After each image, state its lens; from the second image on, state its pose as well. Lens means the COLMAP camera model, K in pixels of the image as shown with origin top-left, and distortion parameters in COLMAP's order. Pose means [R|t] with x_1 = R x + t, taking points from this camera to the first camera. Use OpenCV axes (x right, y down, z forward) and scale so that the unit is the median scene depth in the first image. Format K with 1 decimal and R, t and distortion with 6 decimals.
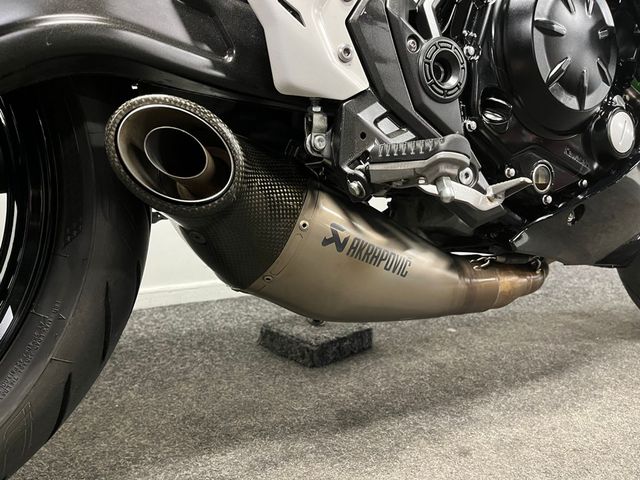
lens RADIAL K [[486.5, 0, 317.9], [0, 486.5, 242.1], [0, 0, 1]] dist [0.043173, -0.028089]
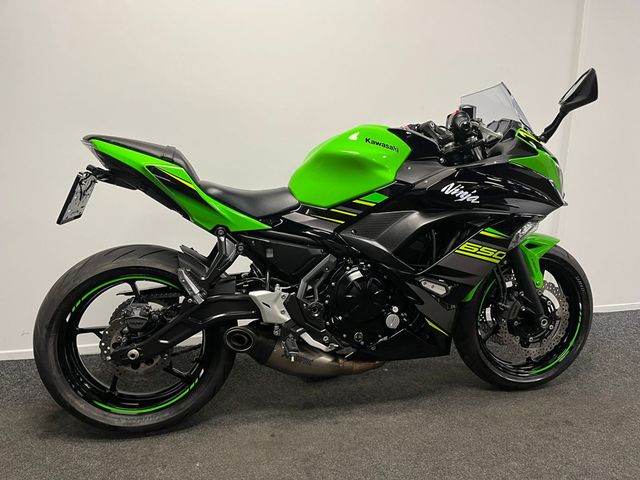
lens RADIAL K [[486.5, 0, 320.3], [0, 486.5, 236.1], [0, 0, 1]] dist [0.043173, -0.028089]
pose [[0.960599, 0.050339, -0.273341, 1.238376], [-0.037403, 0.997929, 0.052336, -1.094105], [0.275410, -0.040050, 0.960492, -2.351624]]
